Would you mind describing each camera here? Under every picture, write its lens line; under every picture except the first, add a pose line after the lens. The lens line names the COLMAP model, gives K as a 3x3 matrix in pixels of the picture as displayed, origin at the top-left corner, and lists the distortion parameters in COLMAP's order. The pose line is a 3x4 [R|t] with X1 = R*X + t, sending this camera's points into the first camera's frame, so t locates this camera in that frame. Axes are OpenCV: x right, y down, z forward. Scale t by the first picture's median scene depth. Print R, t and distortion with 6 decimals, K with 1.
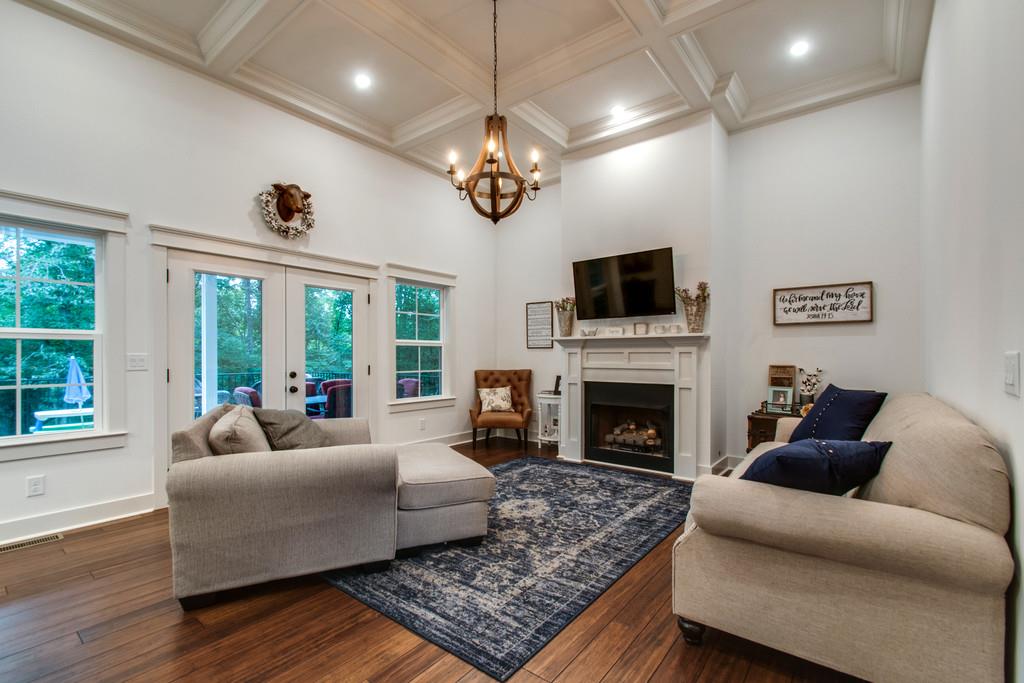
lens RADIAL K [[452.4, 0, 511.8], [0, 452.4, 362.1], [0, 0, 1]] dist [0.006202, -0.002451]
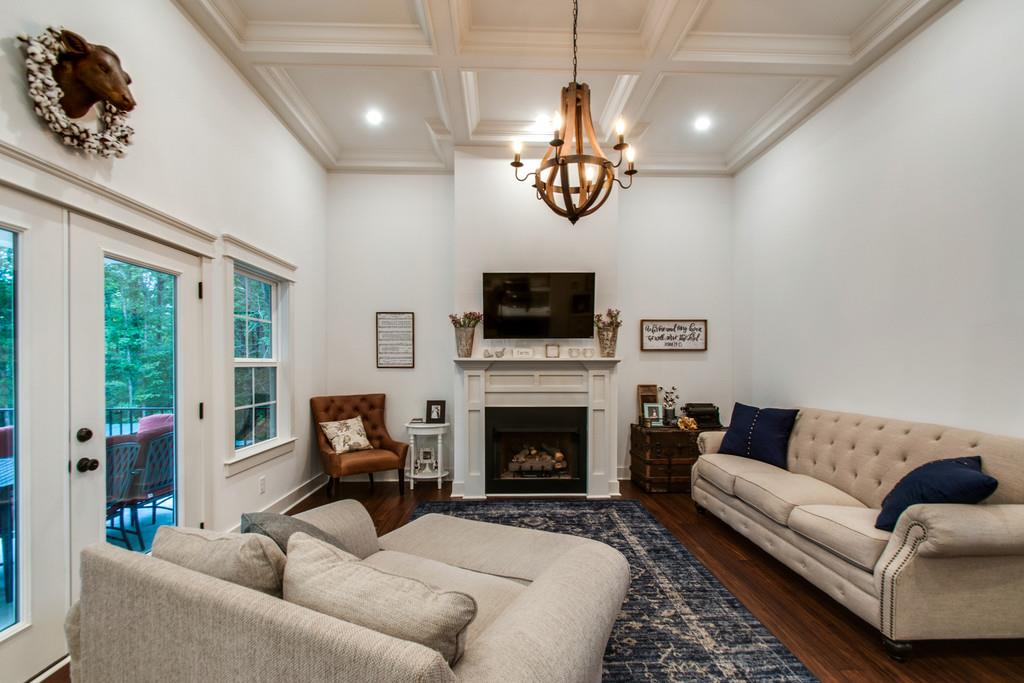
lens RADIAL K [[452.4, 0, 509.0], [0, 452.4, 371.2], [0, 0, 1]] dist [0.006202, -0.002451]
pose [[0.770777, -0.010670, 0.637016, -0.435853], [0.009274, 0.999942, 0.005527, -0.038396], [-0.637037, 0.001648, 0.770831, 0.327379]]
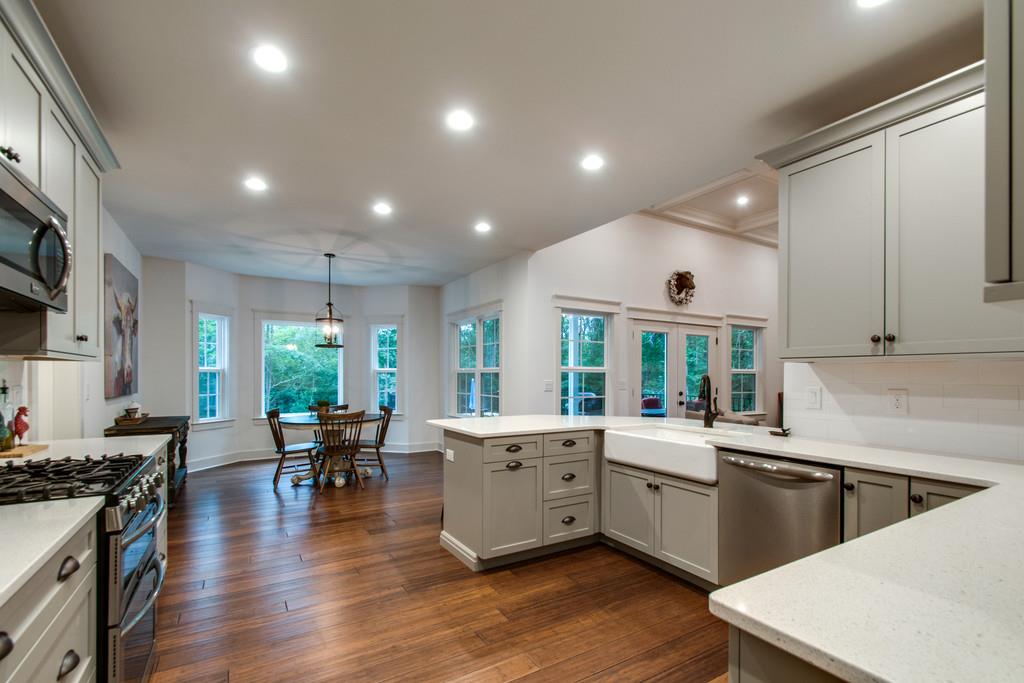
lens RADIAL K [[452.4, 0, 493.4], [0, 452.4, 378.9], [0, 0, 1]] dist [0.006202, -0.002451]
pose [[0.923120, -0.006003, -0.384465, -0.473485], [-0.003031, 0.999733, -0.022888, 0.015302], [0.384499, 0.022293, 0.922856, -0.648940]]
